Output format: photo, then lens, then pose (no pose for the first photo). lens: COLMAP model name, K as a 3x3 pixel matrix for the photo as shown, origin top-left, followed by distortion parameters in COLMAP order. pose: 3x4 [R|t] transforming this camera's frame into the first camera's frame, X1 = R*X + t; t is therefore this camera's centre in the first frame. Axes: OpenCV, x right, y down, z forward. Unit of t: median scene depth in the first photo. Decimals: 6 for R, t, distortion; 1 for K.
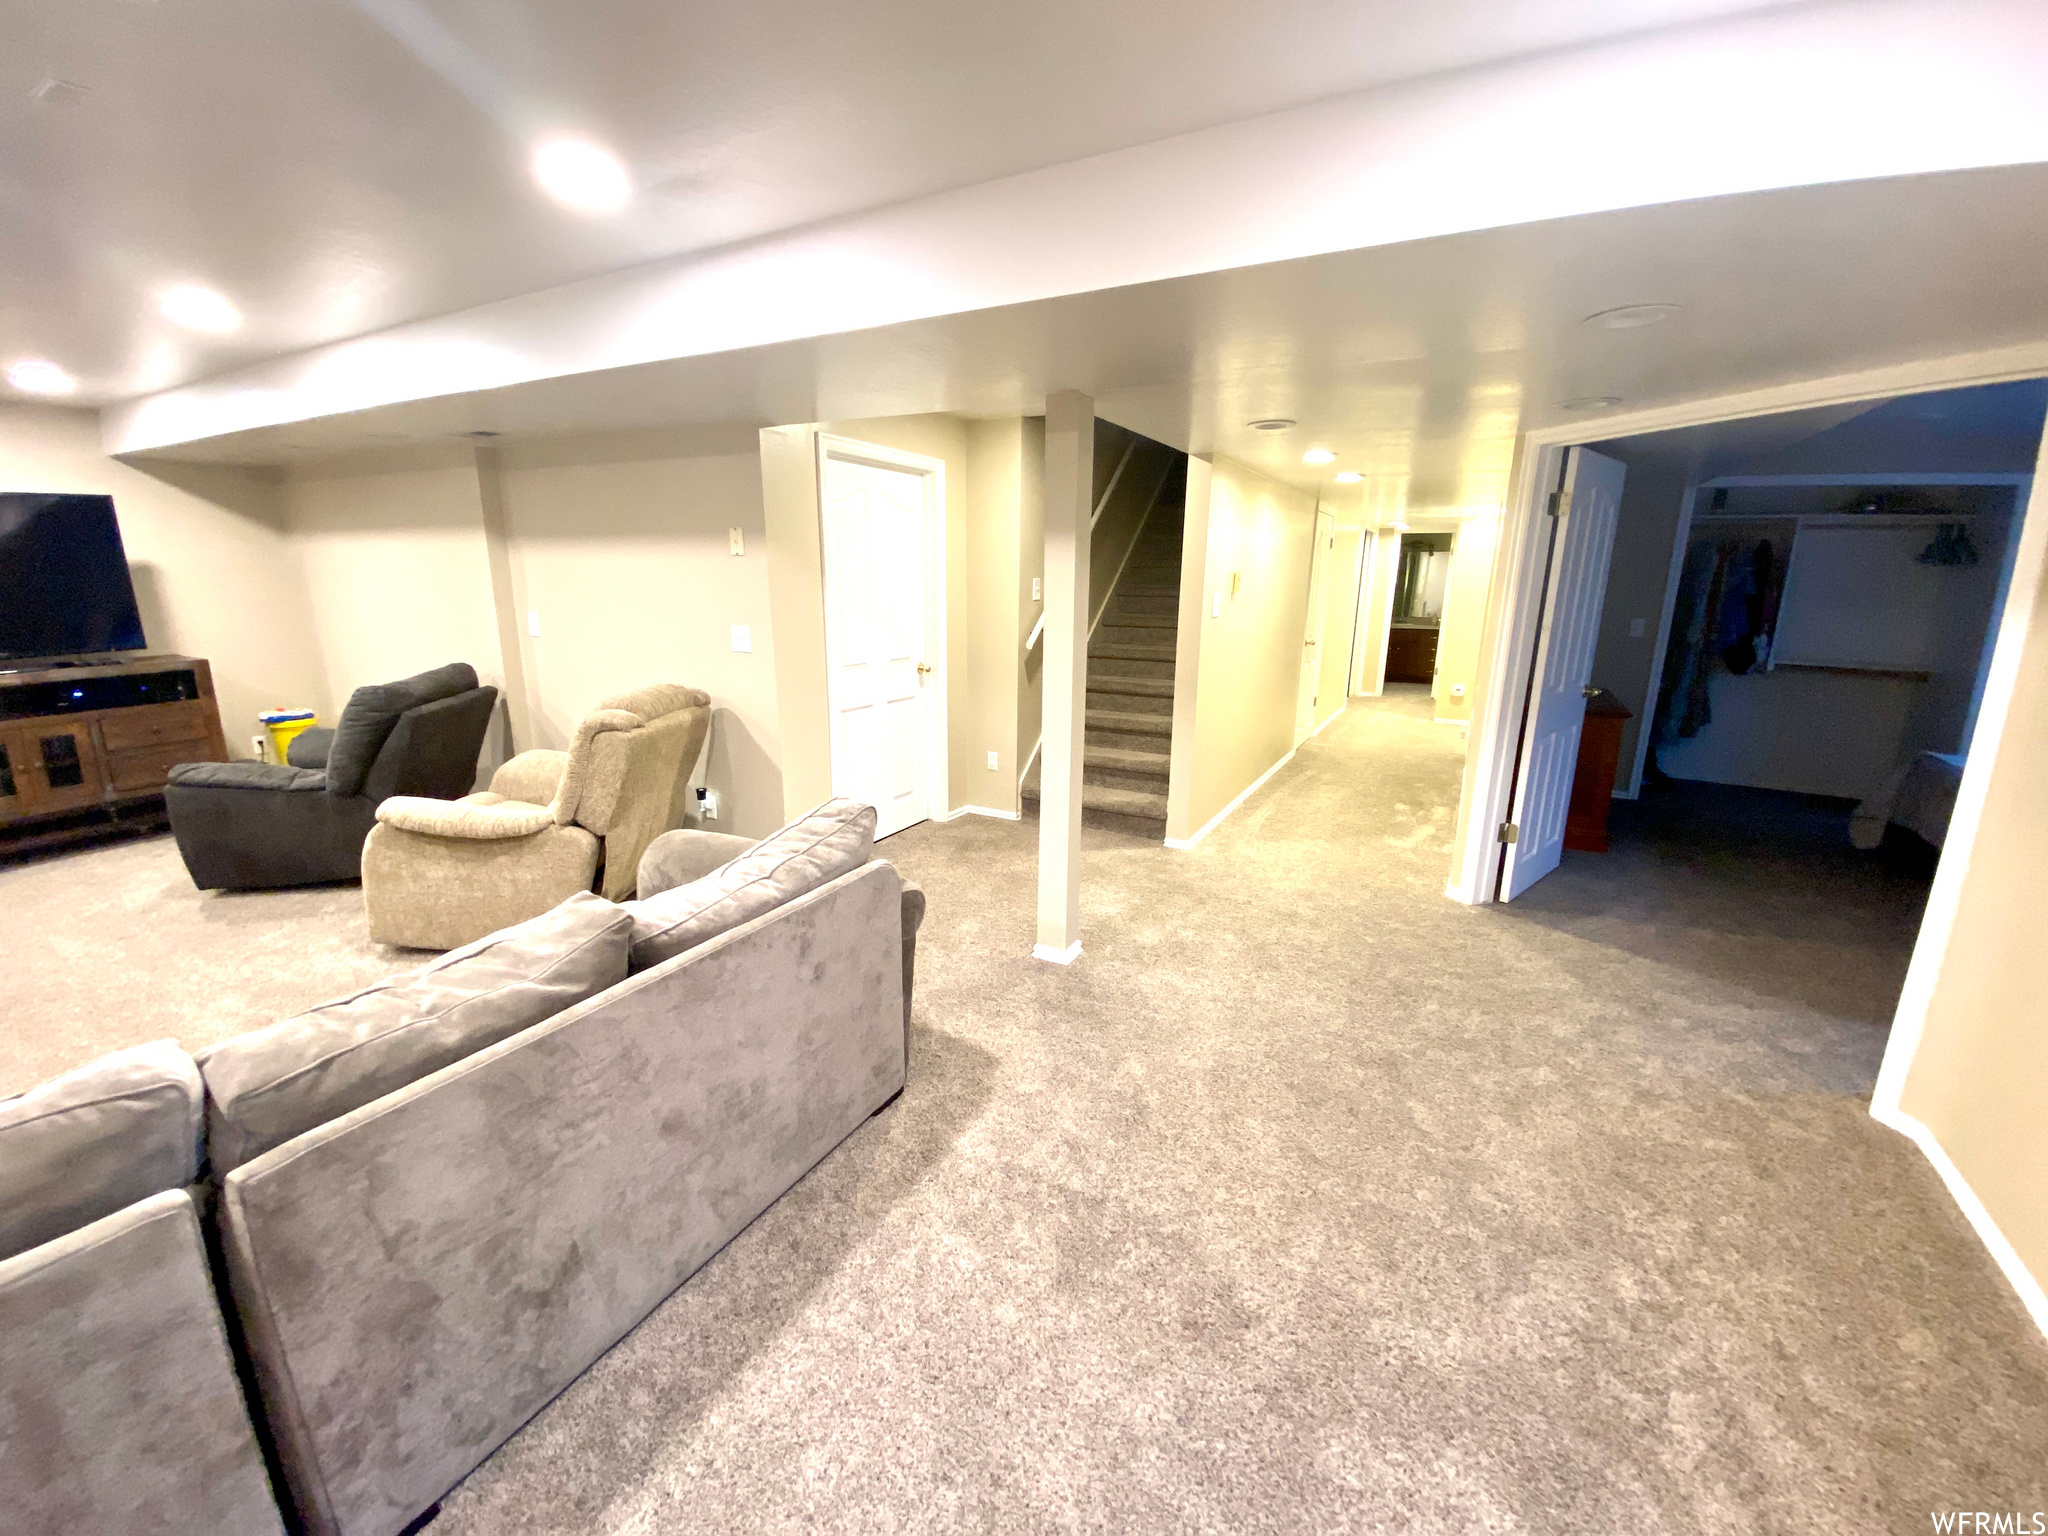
lens RADIAL K [[820.1, 0, 1031.7], [0, 820.1, 765.9], [0, 0, 1]] dist [-0.025093, -0.004649]
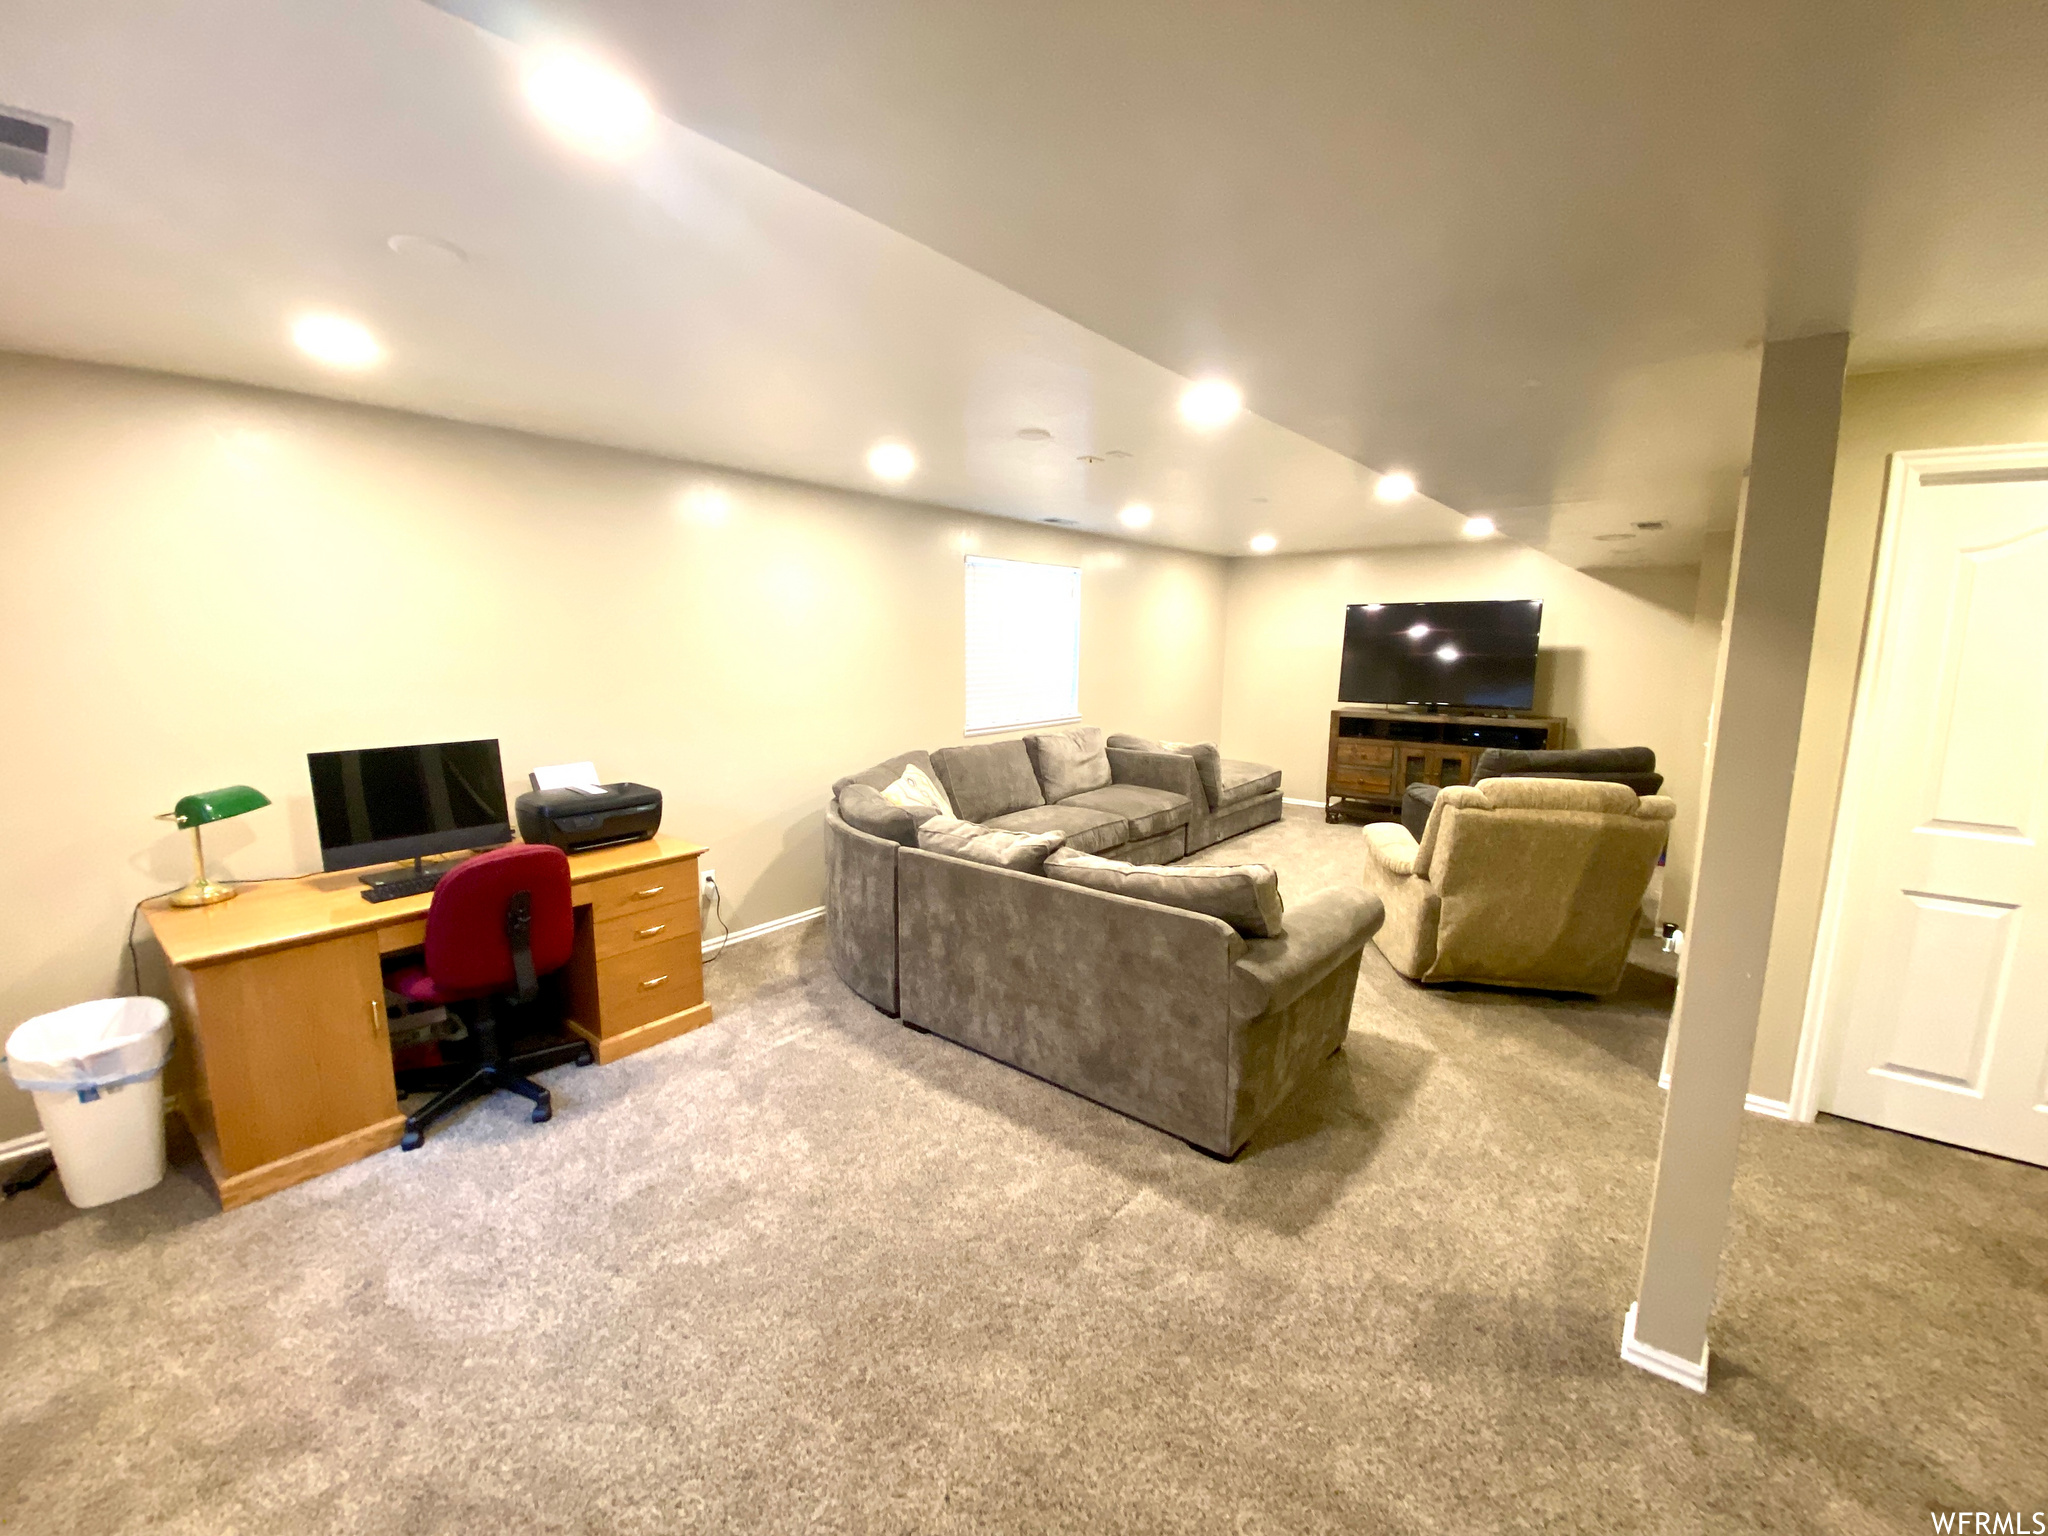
lens RADIAL K [[820.1, 0, 1039.2], [0, 820.1, 767.1], [0, 0, 1]] dist [-0.025093, -0.004649]
pose [[-0.211838, 0.134961, -0.967941, 0.783958], [-0.234675, 0.954417, 0.184435, -0.196971], [0.948711, 0.266222, -0.170509, 0.801632]]
